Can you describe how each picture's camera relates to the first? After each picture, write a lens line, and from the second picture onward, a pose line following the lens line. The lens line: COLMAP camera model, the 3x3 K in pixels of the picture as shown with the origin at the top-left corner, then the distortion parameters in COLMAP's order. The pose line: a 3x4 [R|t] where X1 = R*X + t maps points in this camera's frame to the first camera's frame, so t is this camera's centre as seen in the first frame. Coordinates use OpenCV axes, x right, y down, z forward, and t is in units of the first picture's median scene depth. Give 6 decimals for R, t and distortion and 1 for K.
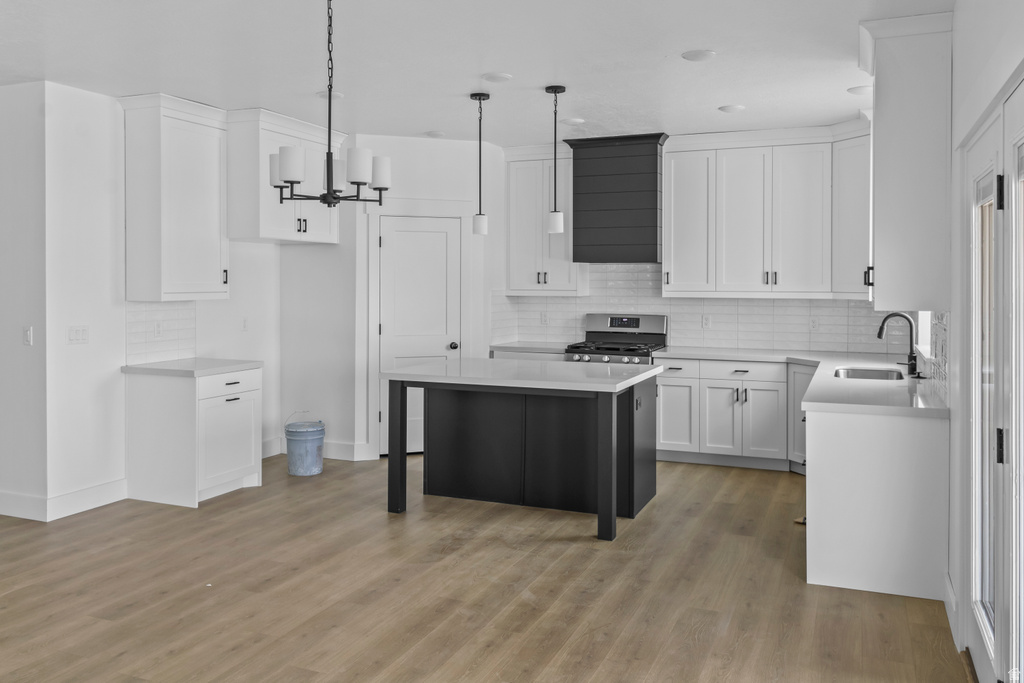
lens RADIAL K [[825.5, 0, 514.9], [0, 825.5, 280.5], [0, 0, 1]] dist [0.008557, 0.004944]
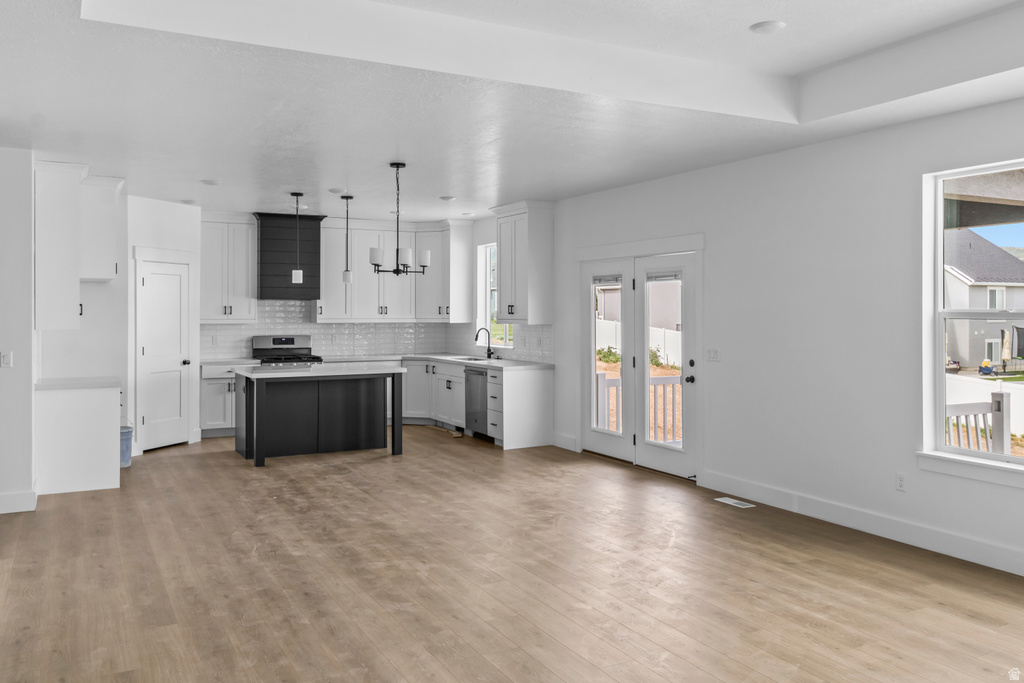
lens RADIAL K [[836.9, 0, 515.5], [0, 836.9, 303.6], [0, 0, 1]] dist [0.005087, 0.001807]
pose [[0.631746, 0.005200, 0.775158, -0.798530], [0.002008, 0.999963, -0.008345, -0.001776], [-0.775173, 0.006829, 0.631712, -0.252667]]
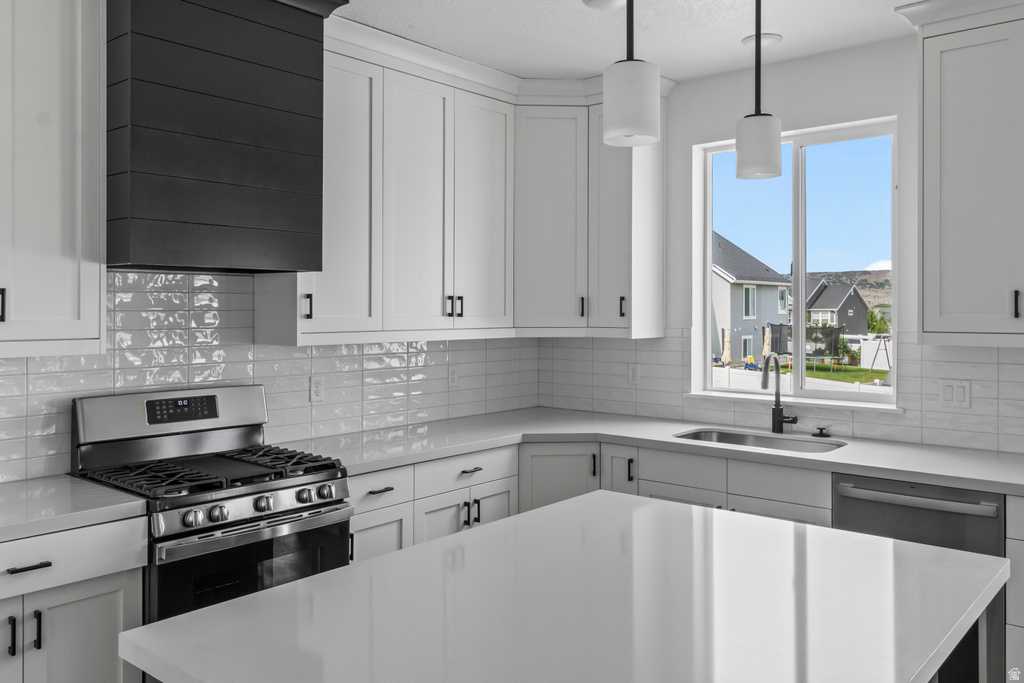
lens RADIAL K [[829.0, 0, 527.6], [0, 829.0, 309.7], [0, 0, 1]] dist [0.003488, 0.000747]
pose [[0.297161, -0.003004, 0.954823, -0.243439], [0.000879, 0.999995, 0.002873, -0.002166], [-0.954827, -0.000014, 0.297163, 0.752553]]
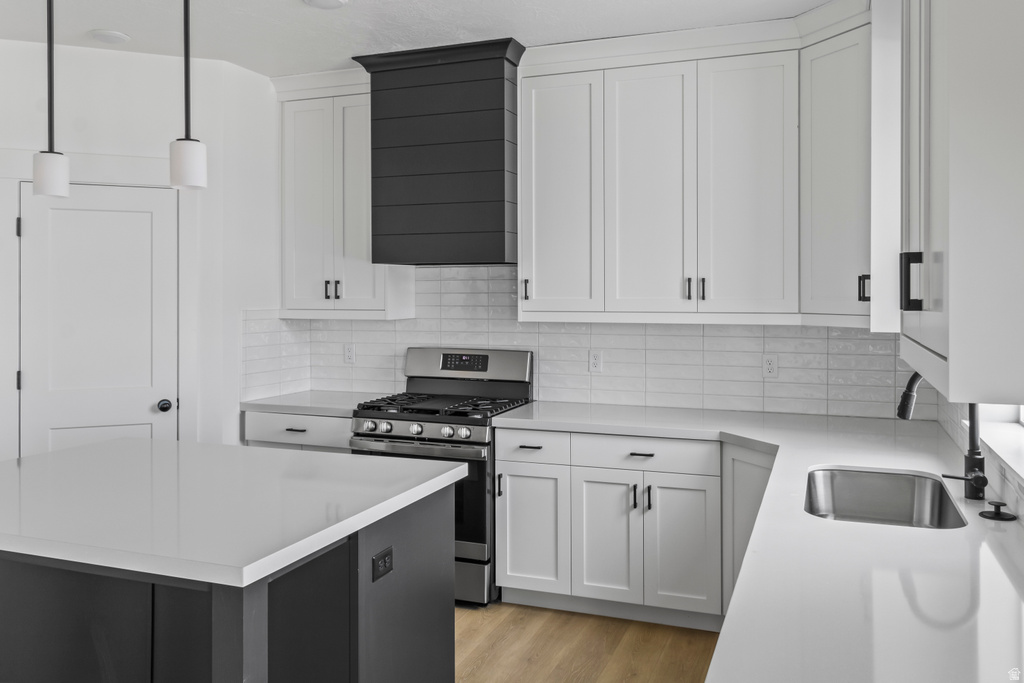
lens RADIAL K [[826.1, 0, 511.2], [0, 826.1, 288.6], [0, 0, 1]] dist [0.007464, 0.005409]
pose [[0.999548, -0.002766, 0.029923, 0.160139], [0.002897, 0.999986, -0.004336, -0.000991], [-0.029911, 0.004420, 0.999543, 0.416961]]
